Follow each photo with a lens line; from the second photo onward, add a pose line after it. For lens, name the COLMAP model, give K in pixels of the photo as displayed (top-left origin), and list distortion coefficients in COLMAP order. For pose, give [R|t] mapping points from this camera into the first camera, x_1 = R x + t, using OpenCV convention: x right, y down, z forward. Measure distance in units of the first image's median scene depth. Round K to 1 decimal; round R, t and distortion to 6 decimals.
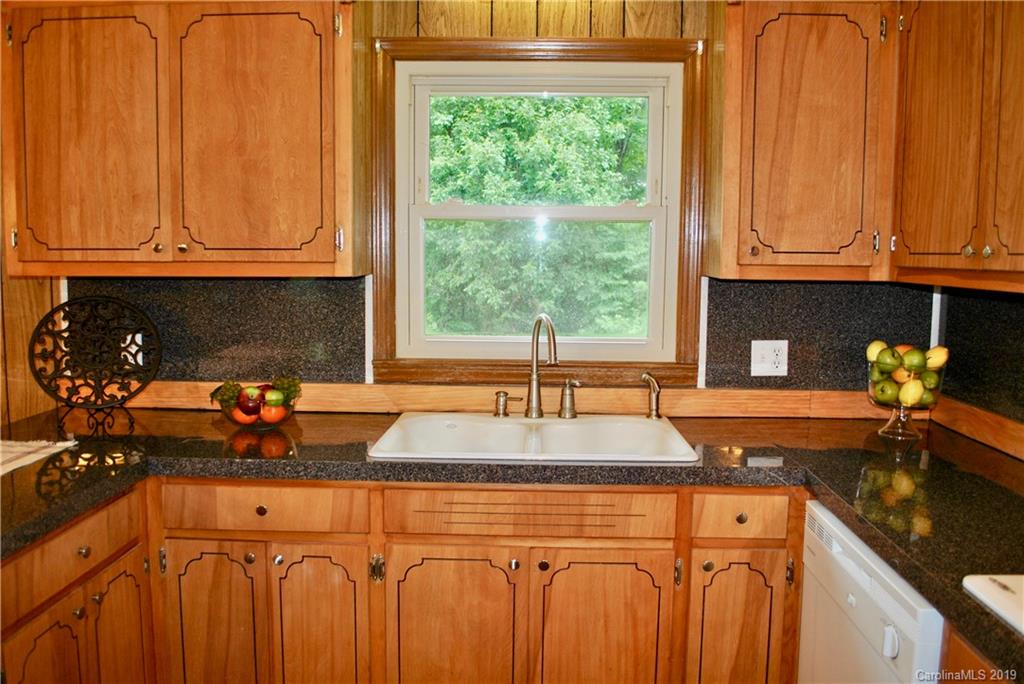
lens RADIAL K [[809.5, 0, 515.1], [0, 809.5, 334.7], [0, 0, 1]] dist [-0.082145, 0.010390]
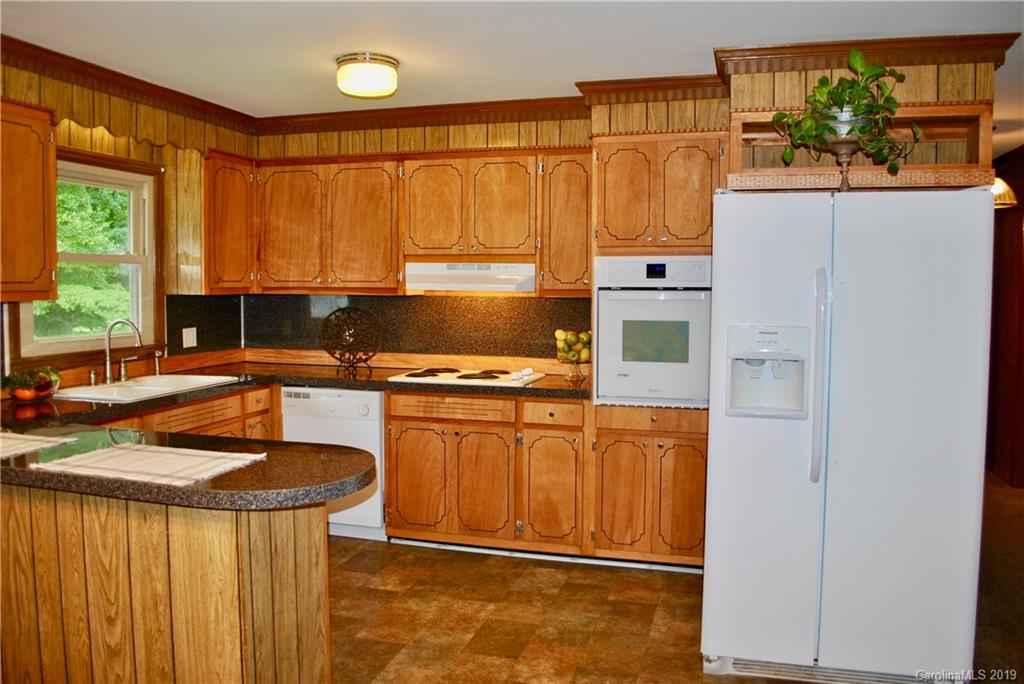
lens RADIAL K [[809.5, 0, 515.1], [0, 809.5, 334.7], [0, 0, 1]] dist [-0.082145, 0.010390]
pose [[0.245541, -0.070599, 0.966812, -1.474035], [0.093138, 0.994449, 0.048963, 0.002564], [-0.964901, 0.078024, 0.250754, -0.226732]]
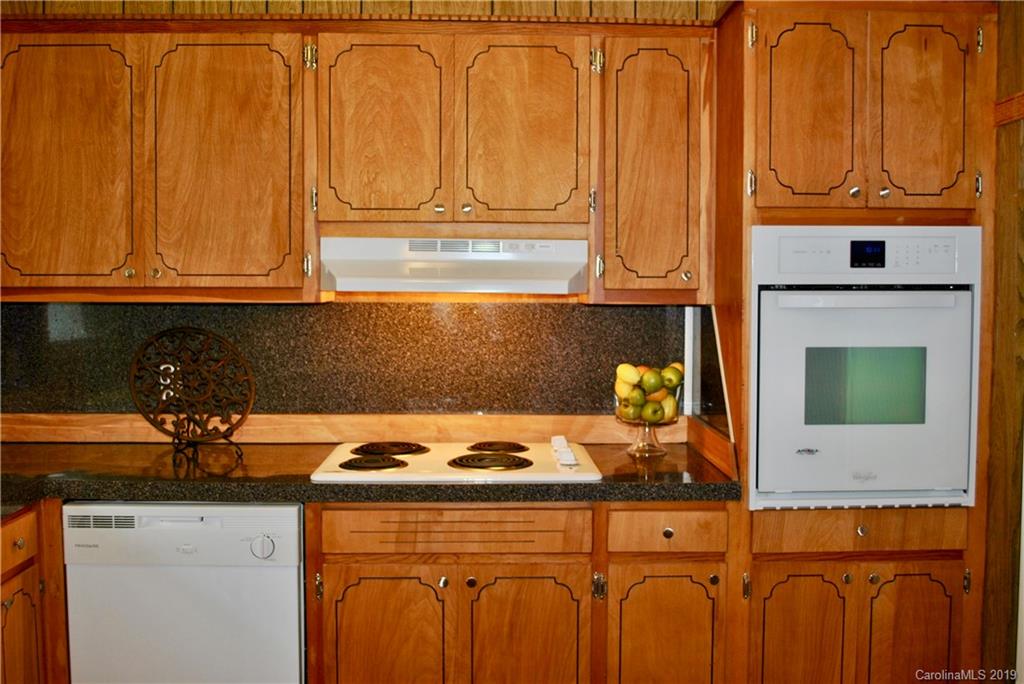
lens RADIAL K [[983.6, 0, 513.6], [0, 983.6, 329.9], [0, 0, 1]] dist [-0.068298, 0.007159]
pose [[-0.062784, -0.059818, 0.996233, -0.807888], [0.095655, 0.993246, 0.065667, -0.046189], [-0.993433, 0.099418, -0.056638, 0.380024]]
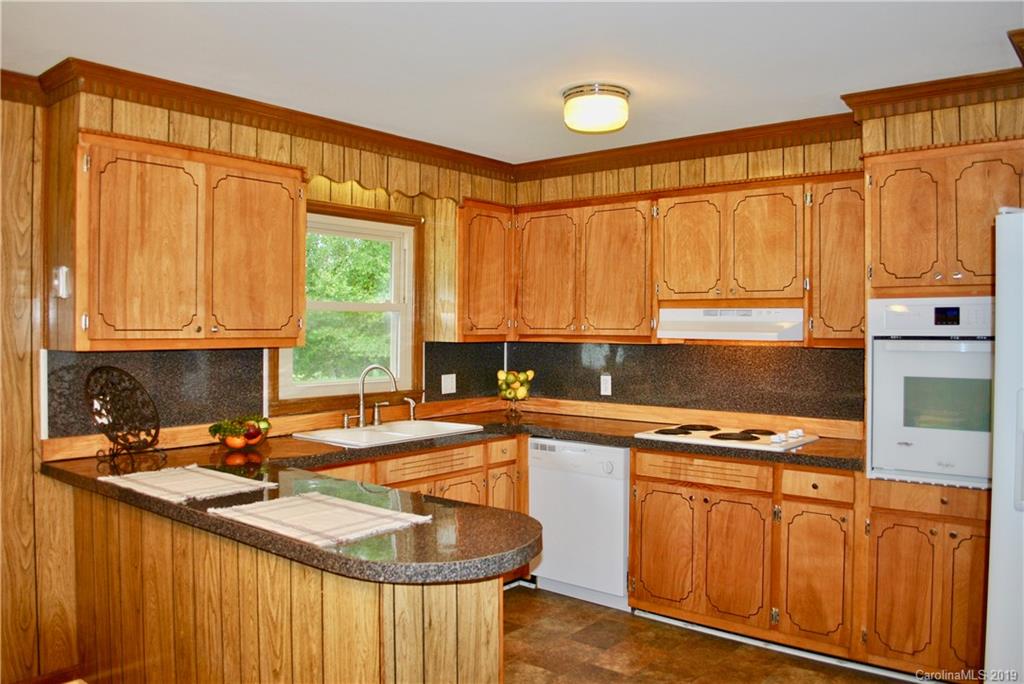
lens RADIAL K [[809.5, 0, 515.1], [0, 809.5, 334.7], [0, 0, 1]] dist [-0.082145, 0.010390]
pose [[0.605628, -0.014706, 0.795612, -1.255427], [0.081268, 0.995744, -0.043457, 0.010445], [-0.791587, 0.090977, 0.604246, -0.326524]]
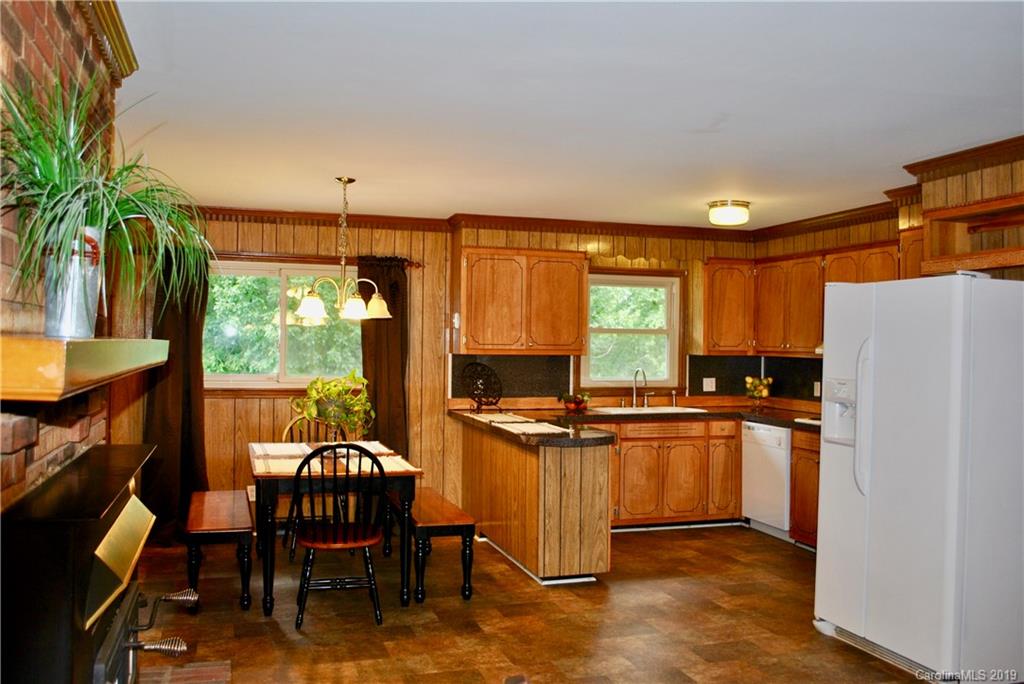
lens RADIAL K [[898.0, 0, 514.6], [0, 898.0, 333.3], [0, 0, 1]] dist [-0.070539, -0.000446]
pose [[0.944564, 0.005667, 0.328278, -1.481652], [0.028884, 0.994540, -0.100278, 0.160438], [-0.327054, 0.104201, 0.939243, -1.877413]]
